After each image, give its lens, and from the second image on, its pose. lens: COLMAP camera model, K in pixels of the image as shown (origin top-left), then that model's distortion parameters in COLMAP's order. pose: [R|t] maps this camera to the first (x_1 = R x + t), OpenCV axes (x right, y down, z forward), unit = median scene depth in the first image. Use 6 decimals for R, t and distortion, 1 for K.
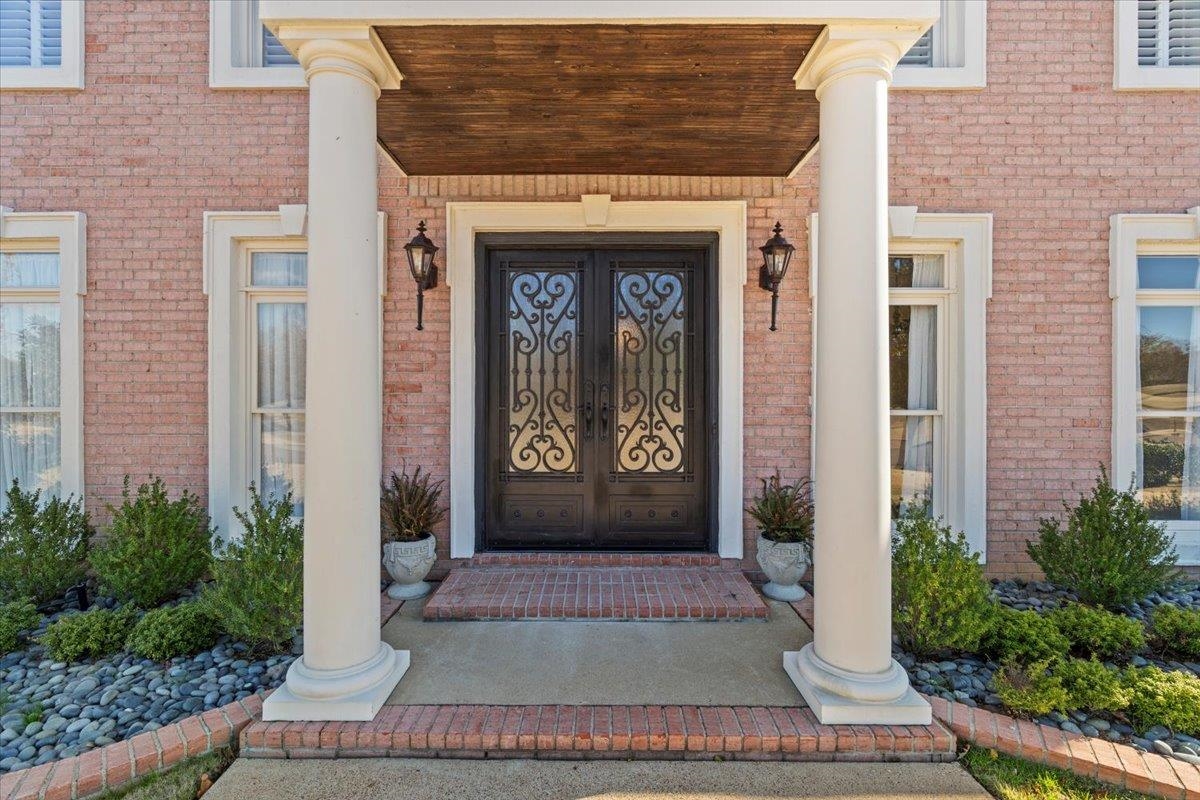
lens RADIAL K [[428.0, 0, 595.7], [0, 428.0, 392.1], [0, 0, 1]] dist [-0.000011, 0.000002]
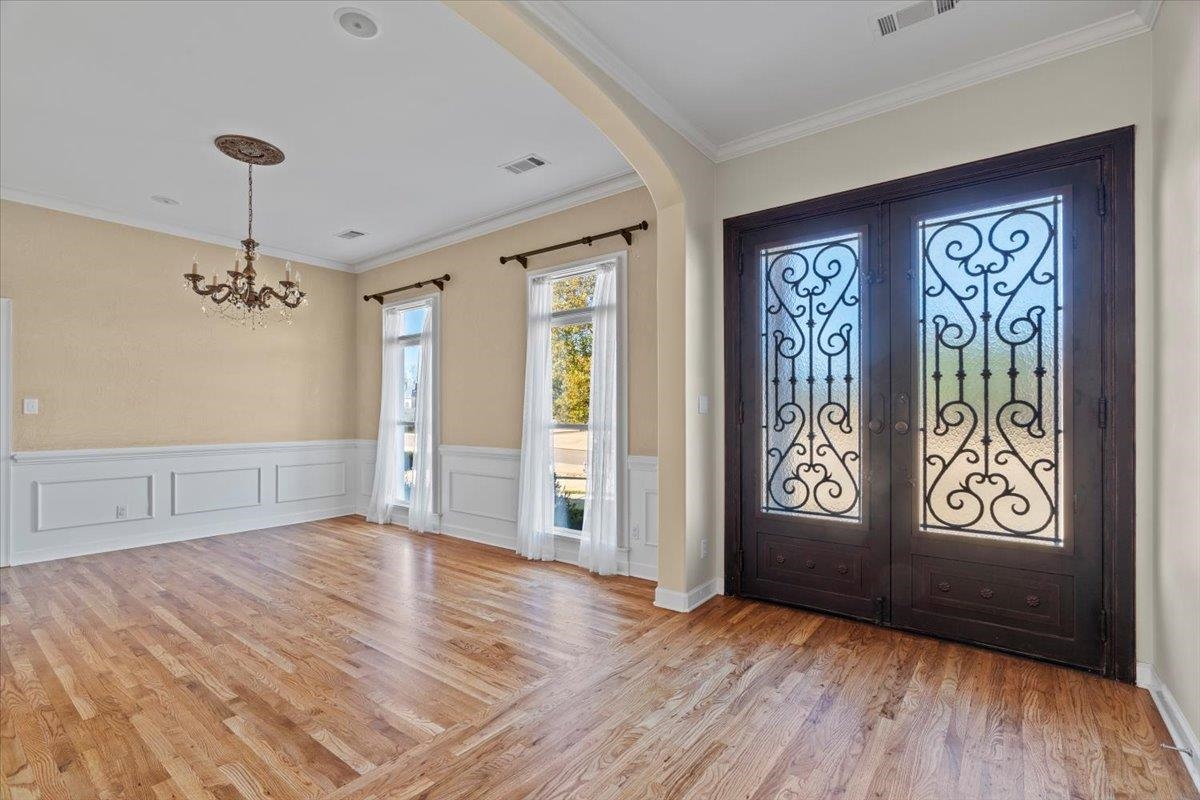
lens RADIAL K [[544.4, 0, 591.0], [0, 544.4, 407.0], [0, 0, 1]] dist [-0.008959, 0.003175]
pose [[0.789096, -0.006588, -0.614234, 0.160893], [0.006623, 0.999976, -0.002216, 0.000383], [0.614234, -0.002320, 0.789120, -0.003018]]
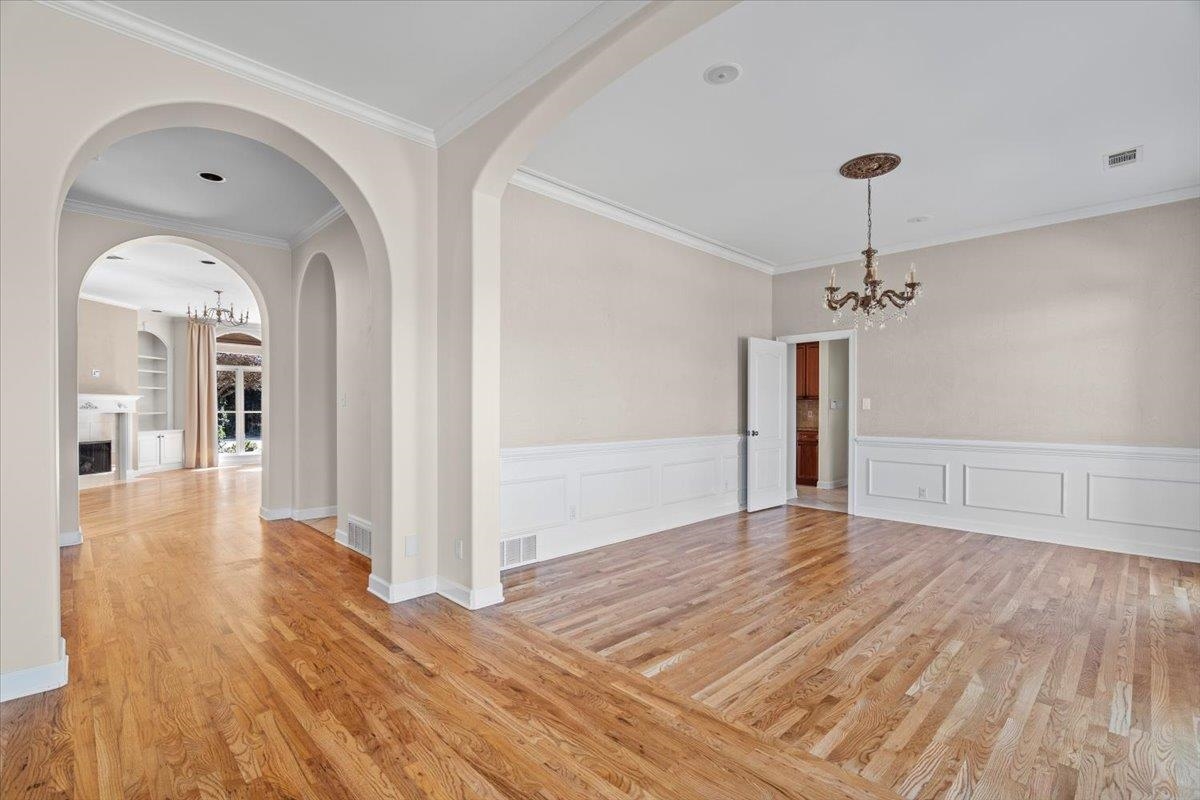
lens RADIAL K [[544.4, 0, 597.5], [0, 544.4, 408.1], [0, 0, 1]] dist [-0.008959, 0.003175]
pose [[-0.709728, -0.001656, -0.704474, 0.207493], [0.003013, 0.999981, -0.005385, 0.009311], [0.704469, -0.005944, -0.709709, 0.844202]]
